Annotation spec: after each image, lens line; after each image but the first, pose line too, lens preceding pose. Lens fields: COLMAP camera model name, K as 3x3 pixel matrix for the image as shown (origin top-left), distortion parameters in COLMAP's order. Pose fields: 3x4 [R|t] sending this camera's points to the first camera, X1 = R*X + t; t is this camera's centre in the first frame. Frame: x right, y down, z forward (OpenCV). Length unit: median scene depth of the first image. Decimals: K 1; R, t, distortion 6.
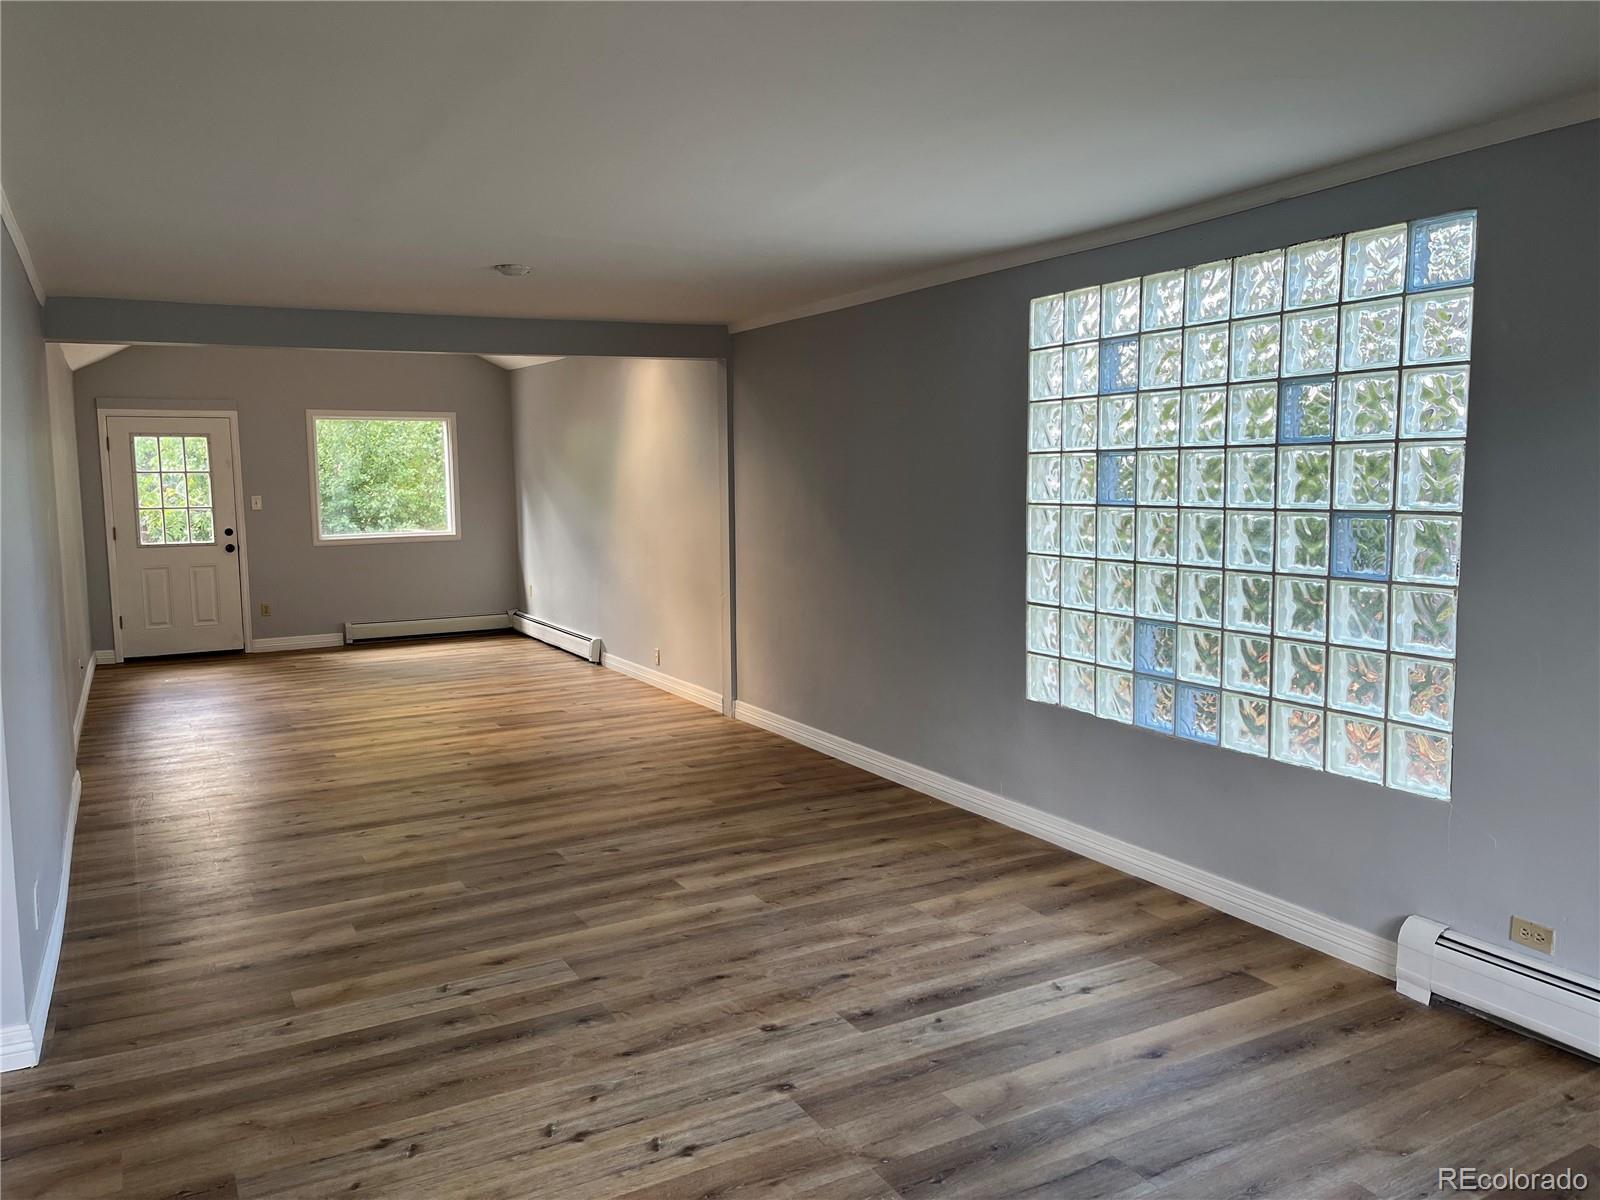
lens RADIAL K [[1230.2, 0, 800.0], [0, 1230.2, 600.0], [0, 0, 1]] dist [0.088208, -0.099877]
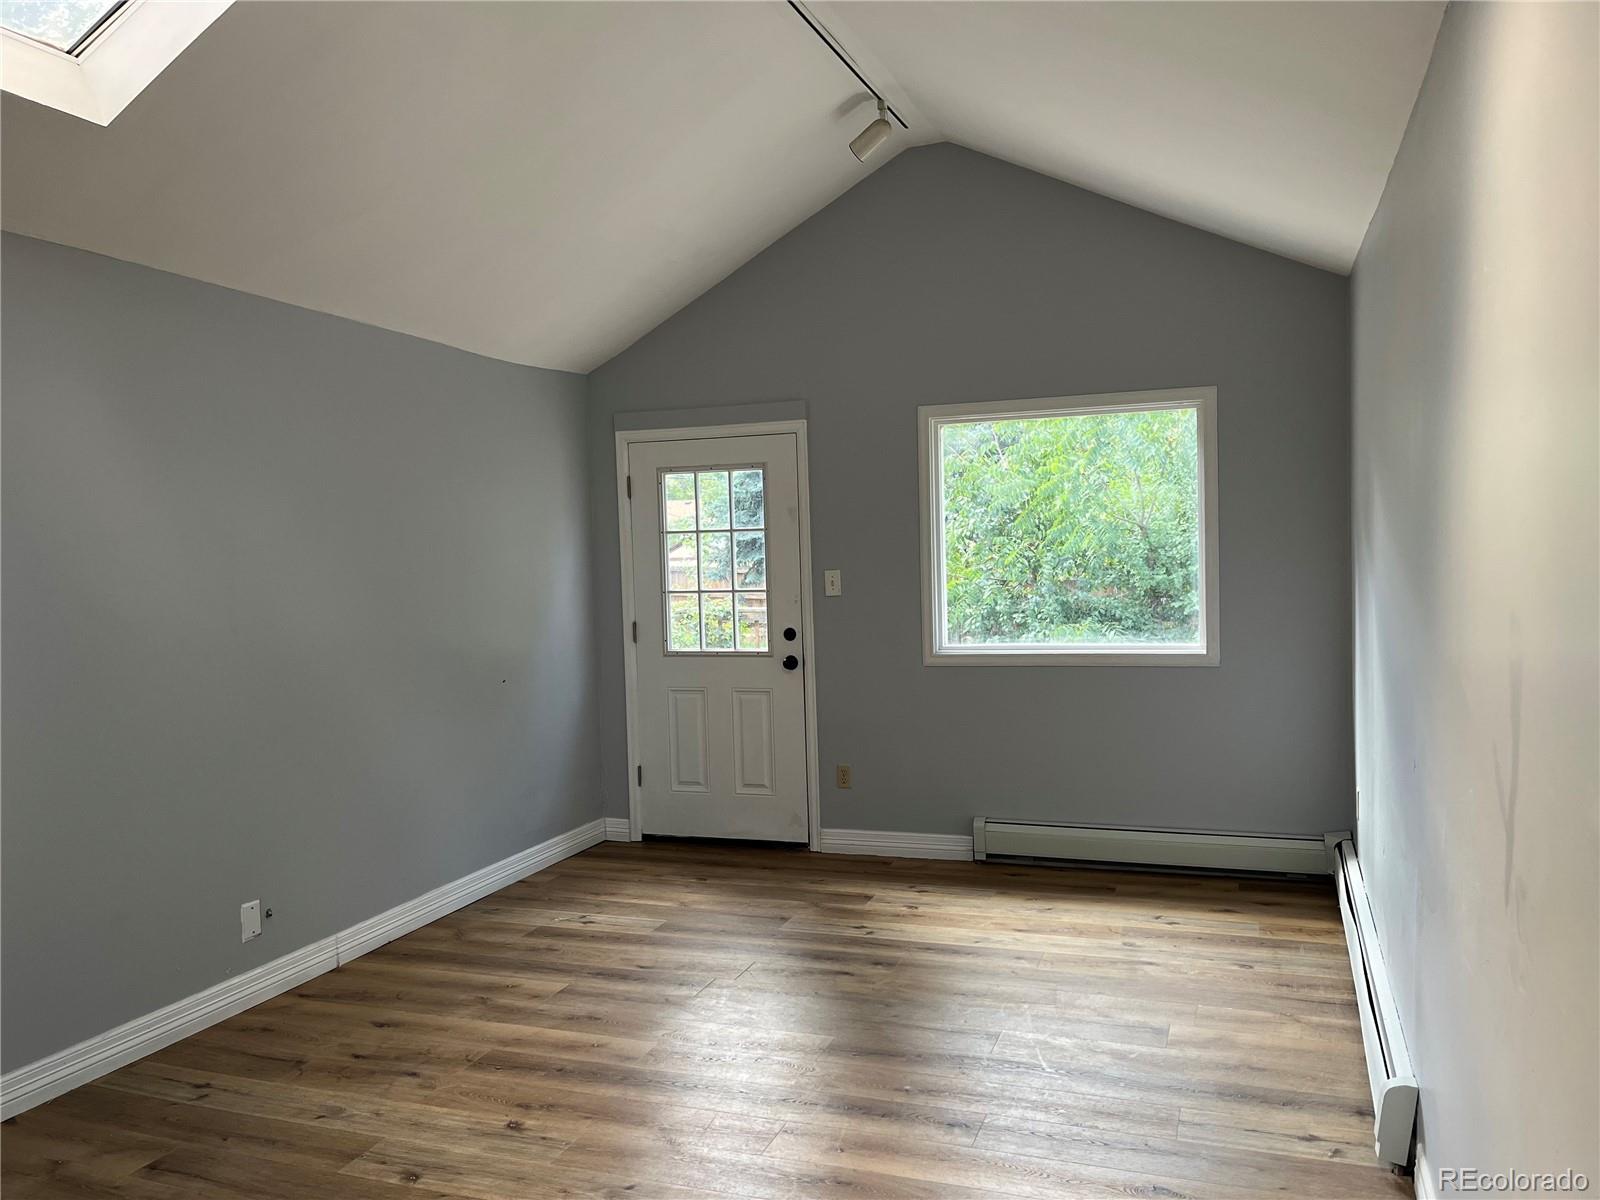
lens RADIAL K [[1230.2, 0, 800.0], [0, 1230.2, 600.0], [0, 0, 1]] dist [0.088208, -0.099877]
pose [[0.650595, 0.030800, -0.758800, -0.030191], [-0.057979, 0.998275, -0.009191, -0.064947], [0.757208, 0.049975, 0.651259, 0.636601]]
